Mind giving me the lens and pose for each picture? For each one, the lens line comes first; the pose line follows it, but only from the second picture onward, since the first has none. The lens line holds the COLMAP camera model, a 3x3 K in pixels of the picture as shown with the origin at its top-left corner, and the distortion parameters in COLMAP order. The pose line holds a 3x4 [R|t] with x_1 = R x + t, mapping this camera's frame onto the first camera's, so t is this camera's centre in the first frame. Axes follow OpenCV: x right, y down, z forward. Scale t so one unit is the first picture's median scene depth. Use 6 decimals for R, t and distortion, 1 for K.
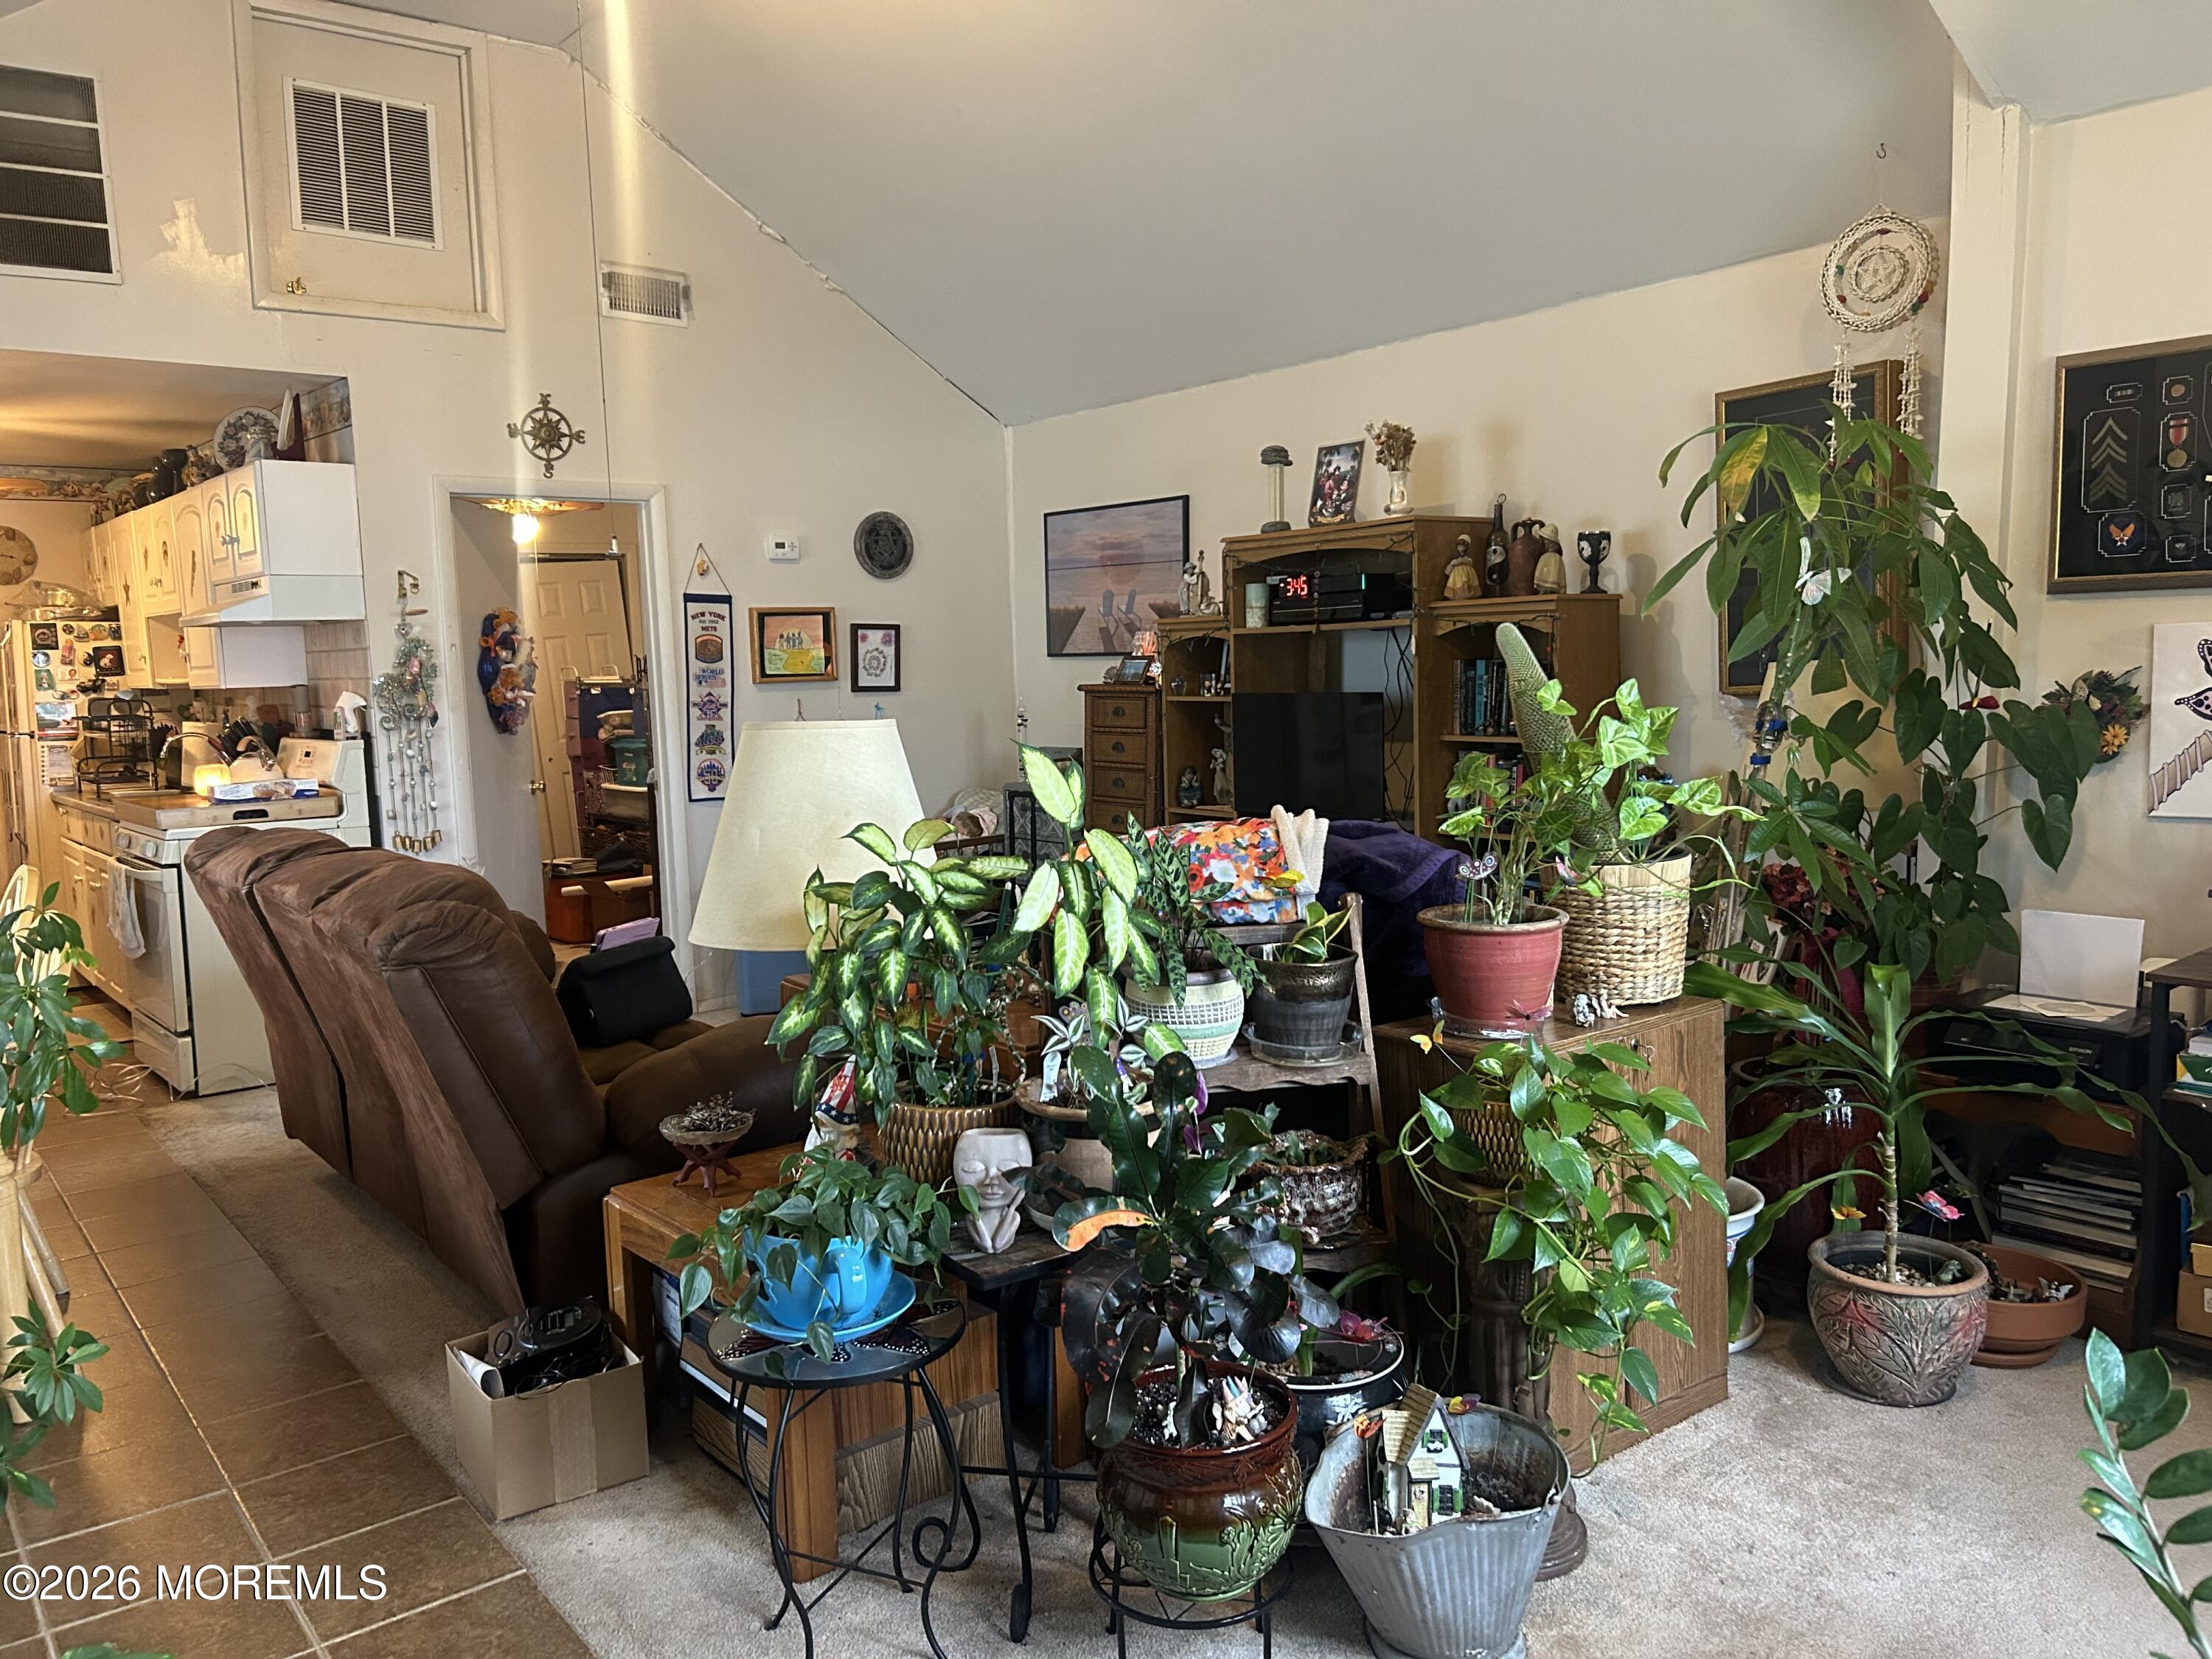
lens RADIAL K [[1664.3, 0, 1100.5], [0, 1664.3, 823.2], [0, 0, 1]] dist [0.040569, -0.043962]
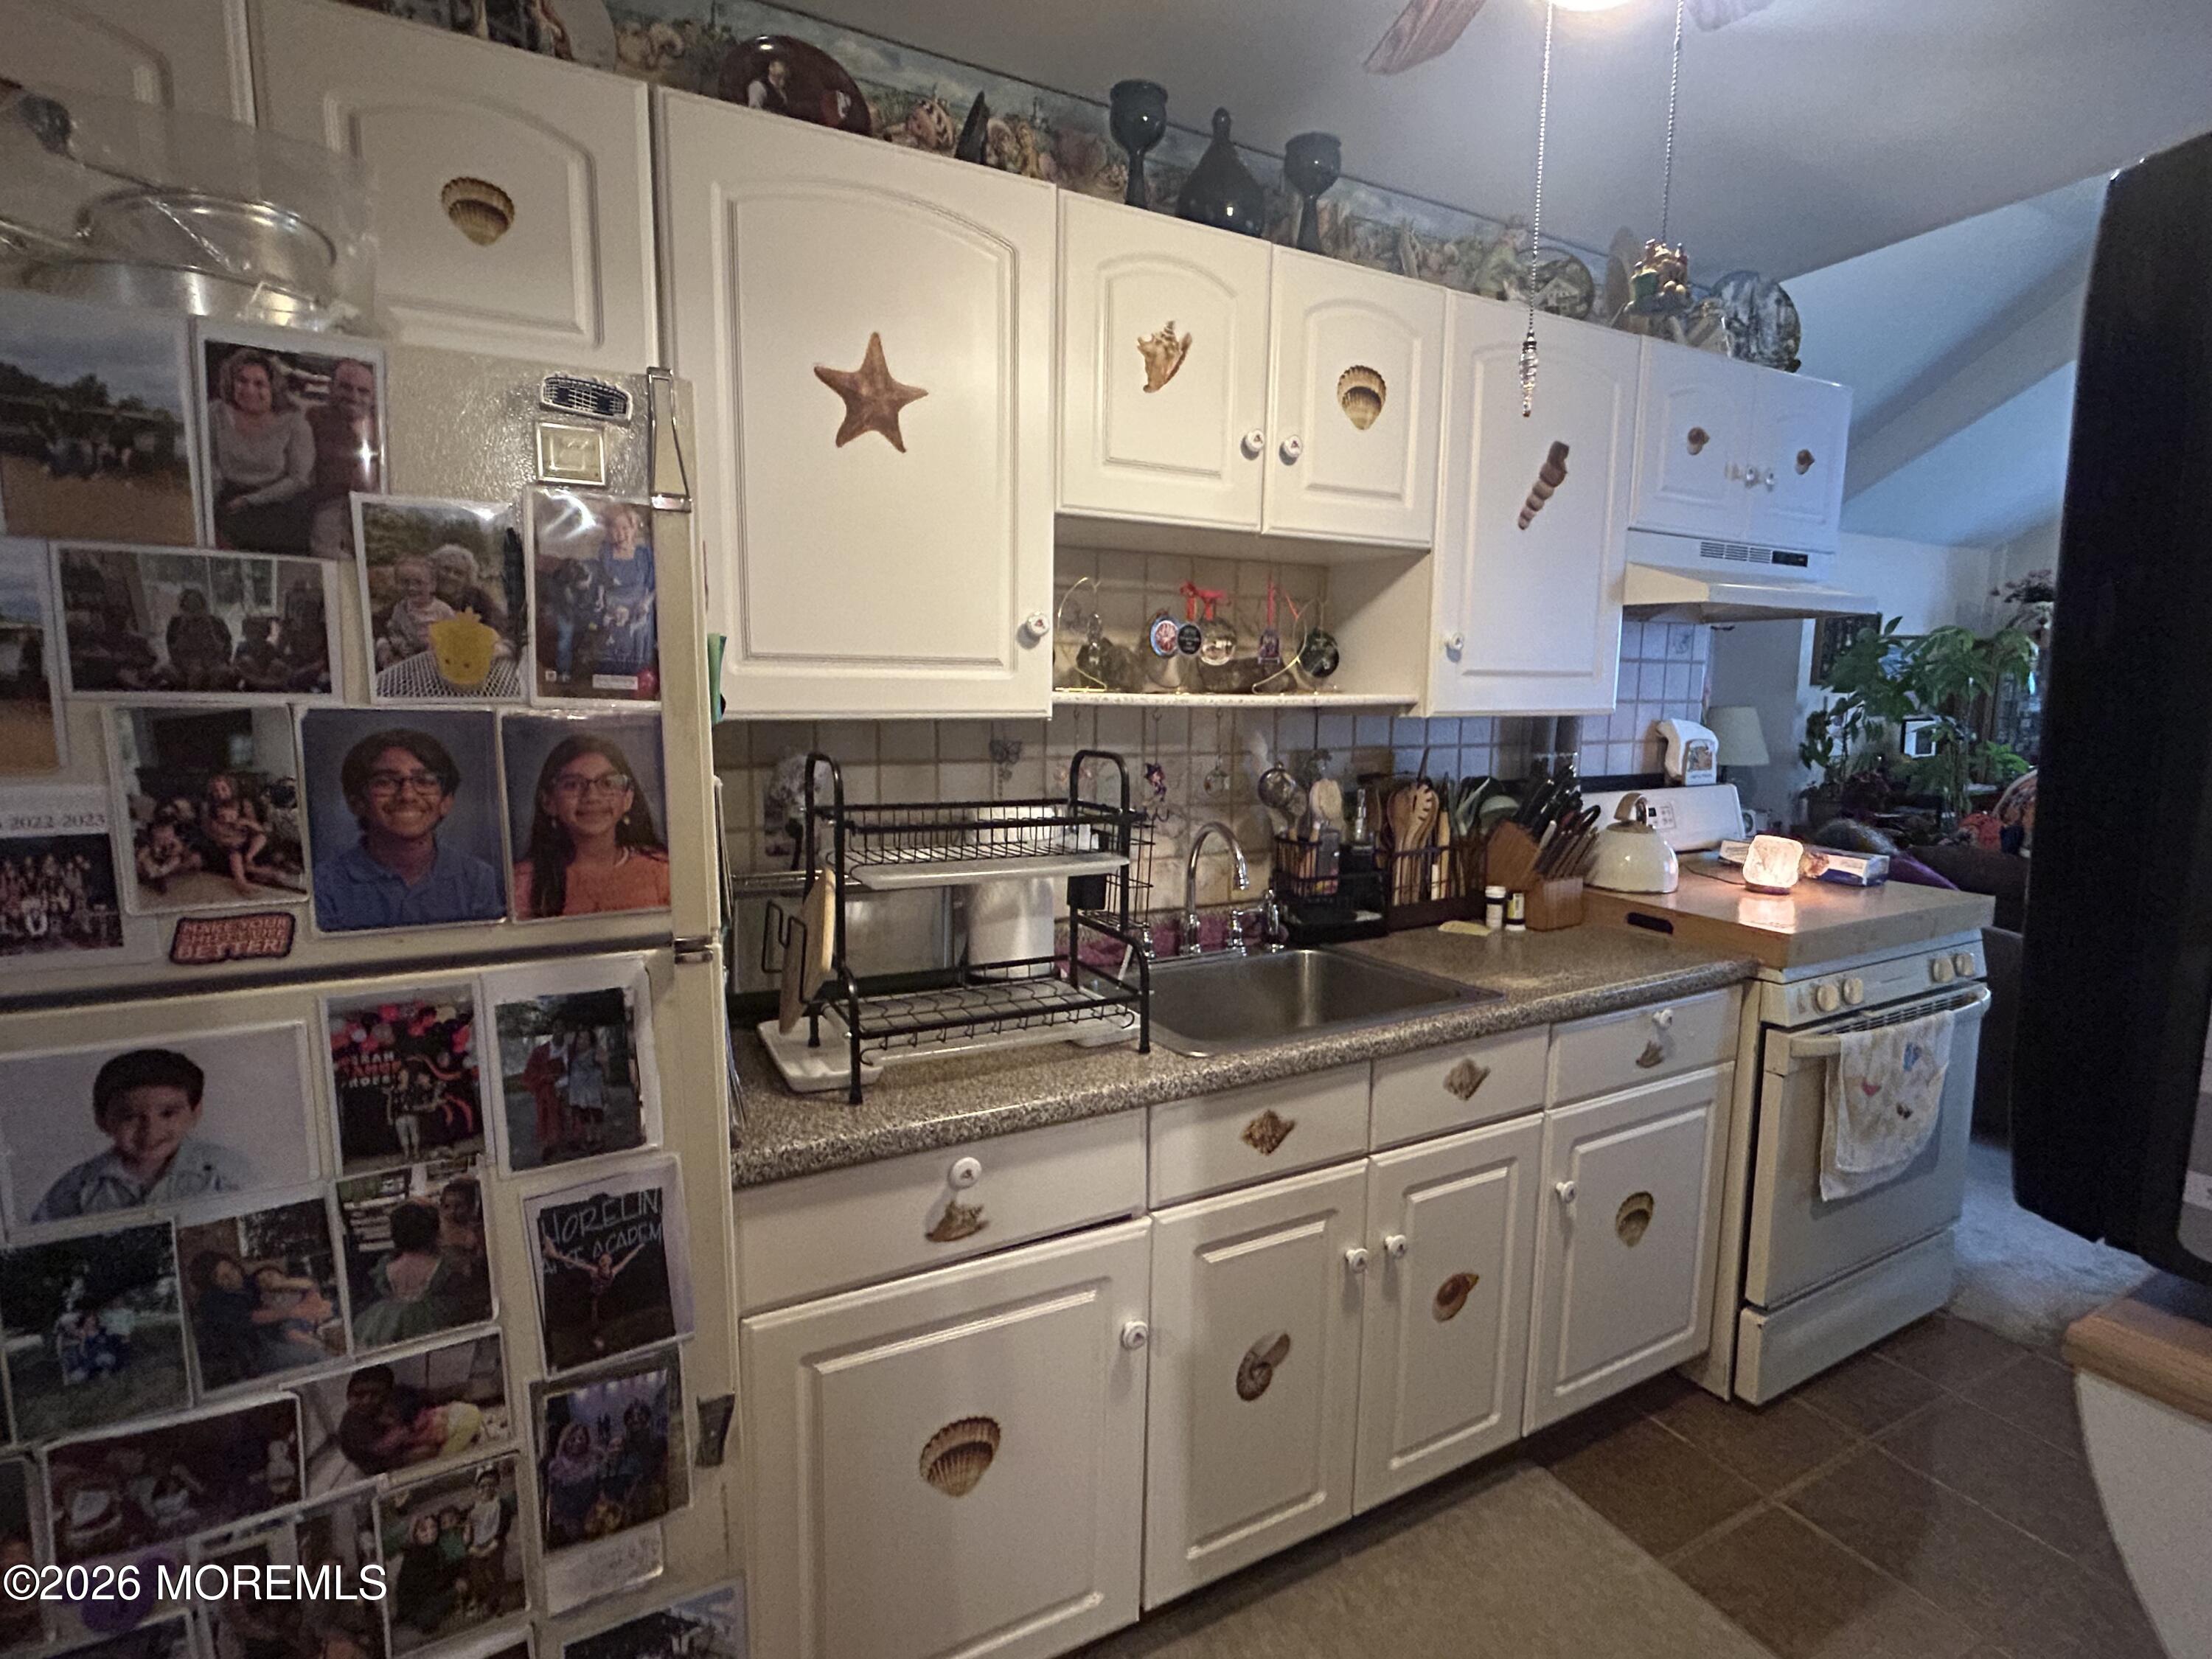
lens RADIAL K [[1039.7, 0, 1109.3], [0, 1039.7, 824.6], [0, 0, 1]] dist [0.002683, 0.000302]
pose [[0.197990, -0.096549, 0.975437, -1.699289], [0.084998, 0.993080, 0.081043, -0.164649], [-0.976512, 0.066864, 0.204826, 2.074267]]
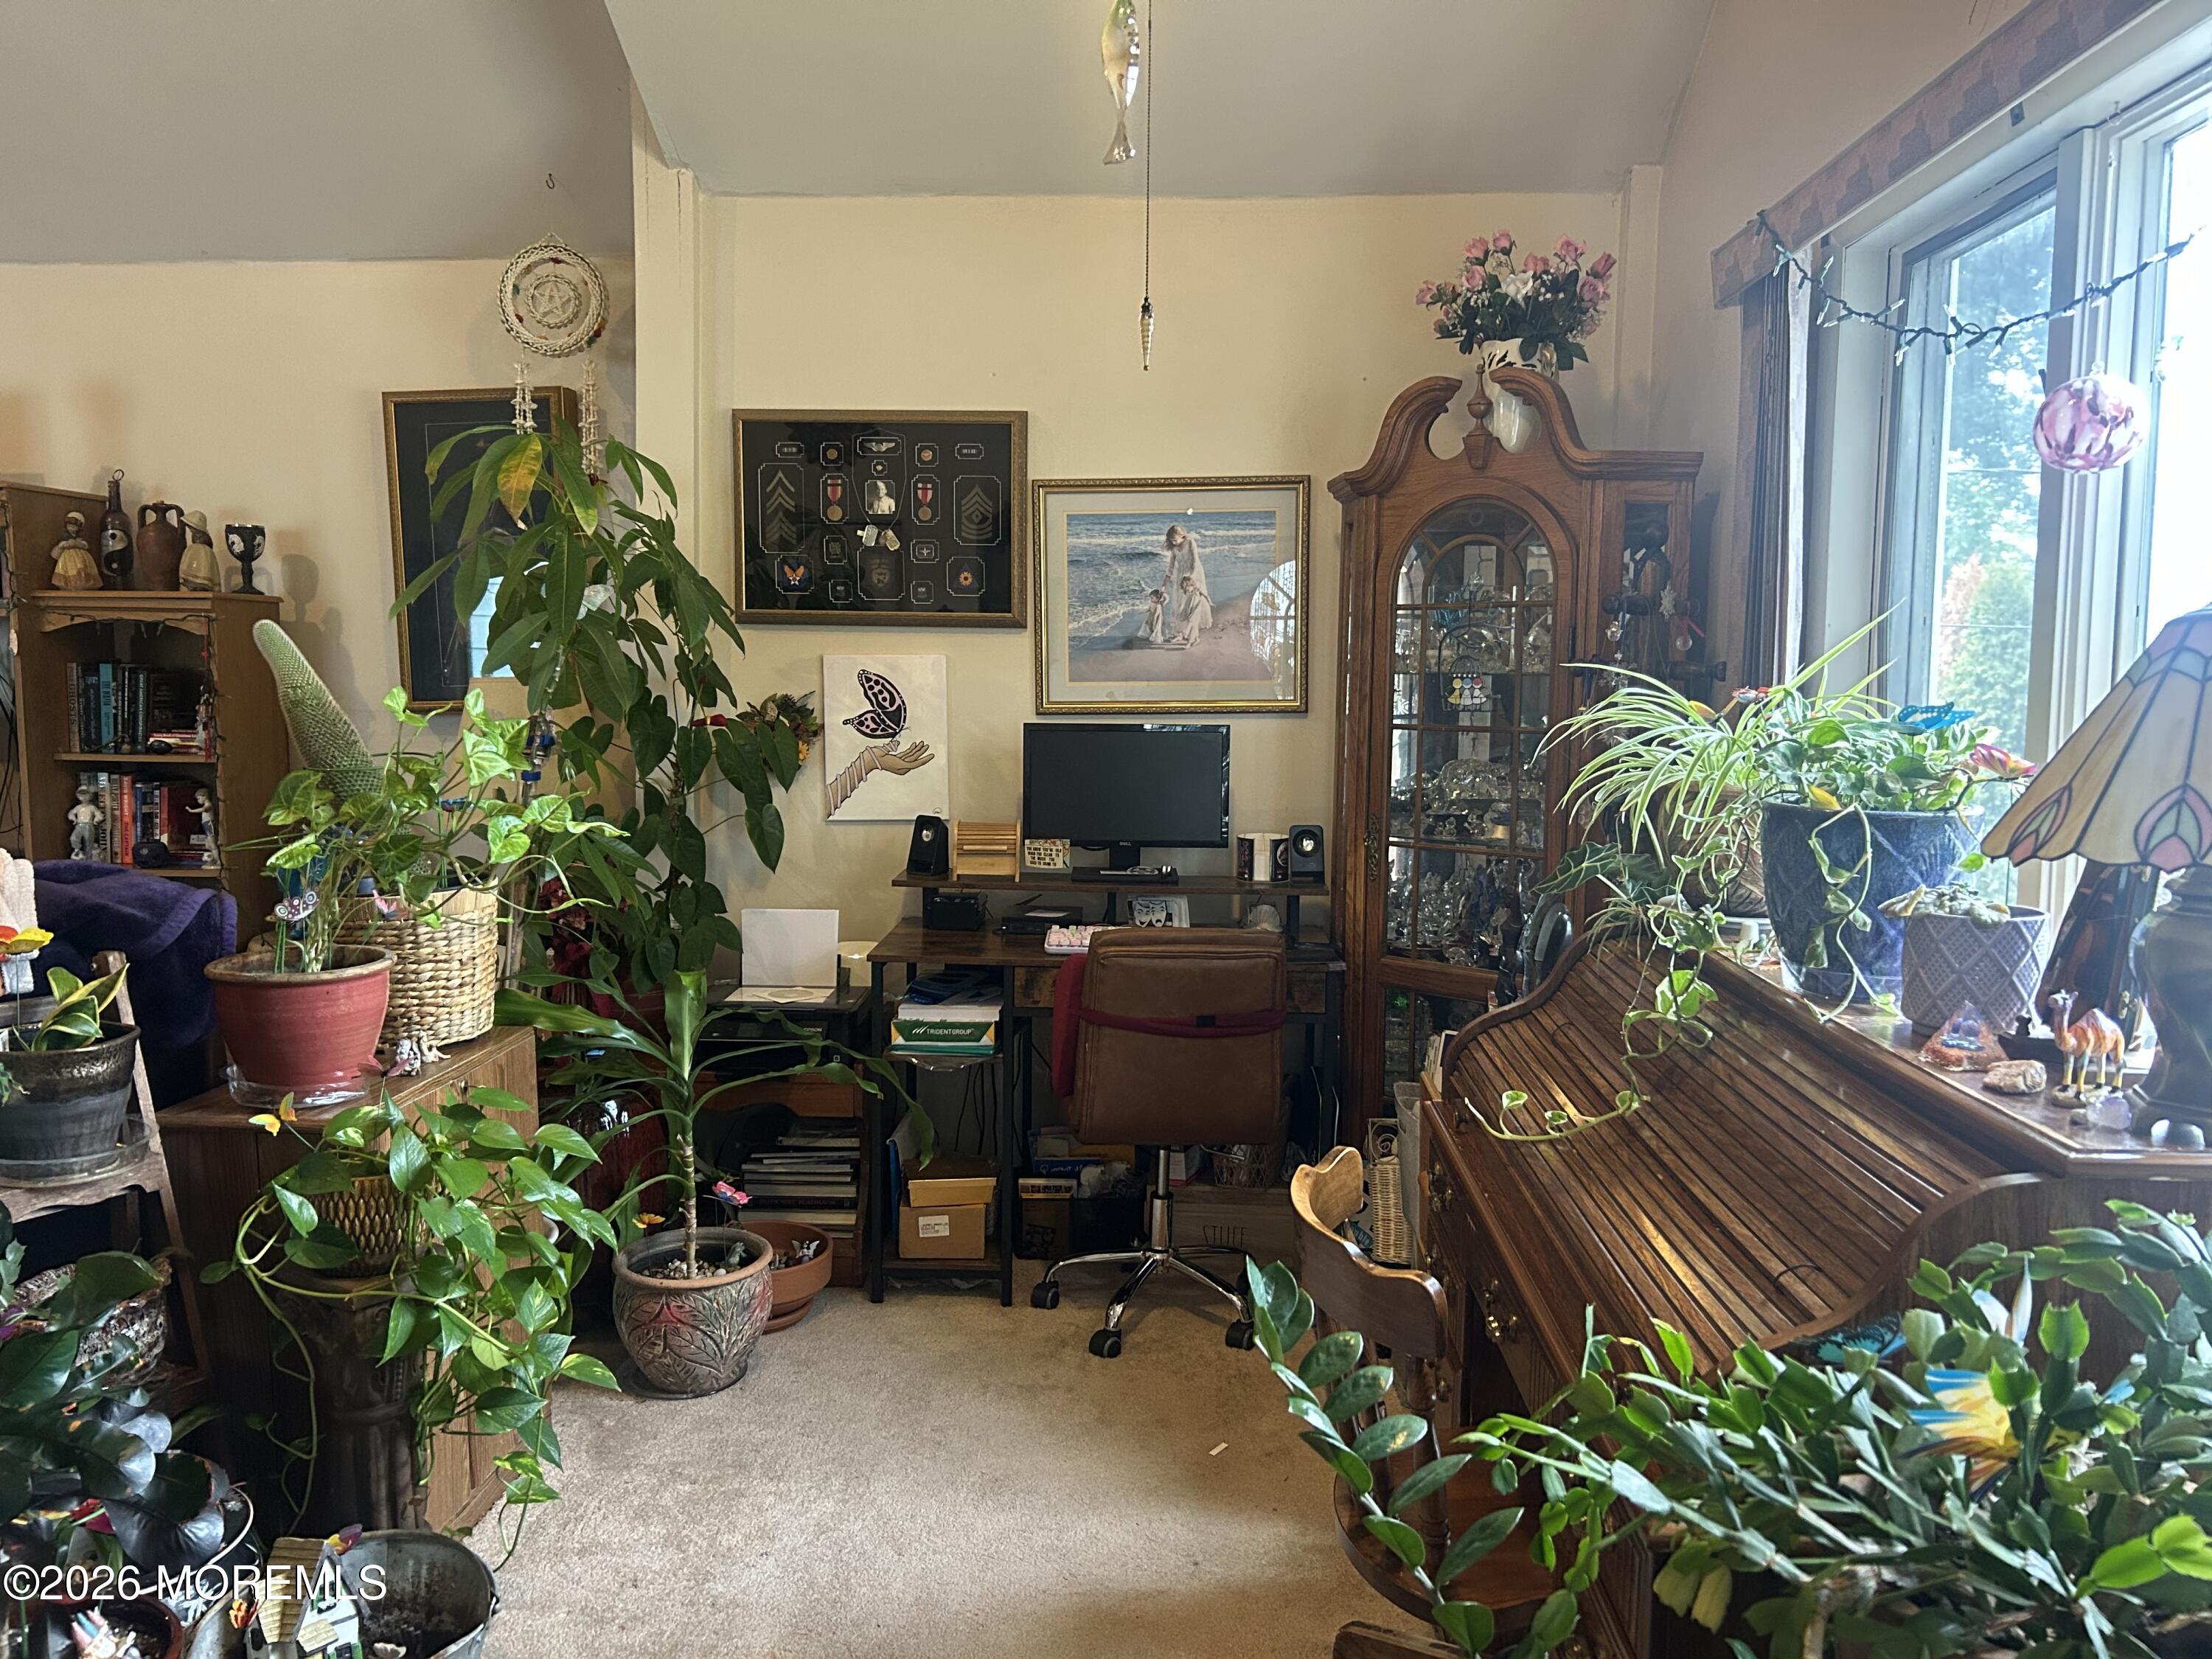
lens RADIAL K [[1664.3, 0, 1104.7], [0, 1664.3, 817.9], [0, 0, 1]] dist [0.040569, -0.043962]
pose [[0.661189, -0.034132, 0.749442, -0.116091], [0.045652, 0.998944, 0.005218, -0.003531], [-0.748829, 0.030763, 0.662049, 0.107618]]
